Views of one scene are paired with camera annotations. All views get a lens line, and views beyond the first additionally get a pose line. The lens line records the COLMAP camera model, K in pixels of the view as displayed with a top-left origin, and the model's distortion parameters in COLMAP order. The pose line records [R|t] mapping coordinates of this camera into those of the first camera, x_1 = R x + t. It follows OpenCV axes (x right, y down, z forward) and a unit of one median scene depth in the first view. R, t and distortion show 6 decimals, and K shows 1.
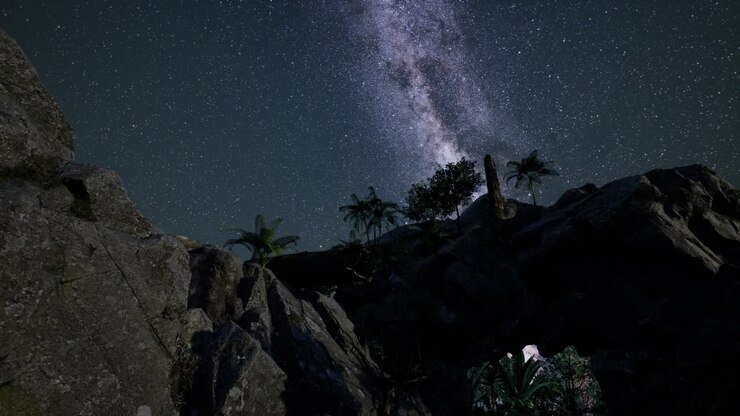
lens RADIAL K [[375.5, 0, 368.0], [0, 375.5, 207.9], [0, 0, 1]] dist [-0.001967, 0.001270]
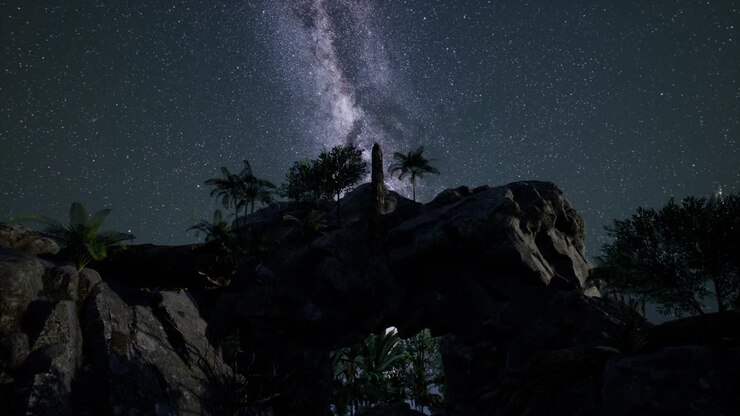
lens RADIAL K [[375.5, 0, 371.5], [0, 375.5, 208.8], [0, 0, 1]] dist [-0.001967, 0.001270]
pose [[0.948142, 0.088077, 0.305400, 0.029601], [-0.128165, 0.985206, 0.113765, -0.088376], [-0.290862, -0.147007, 0.945404, 0.074188]]
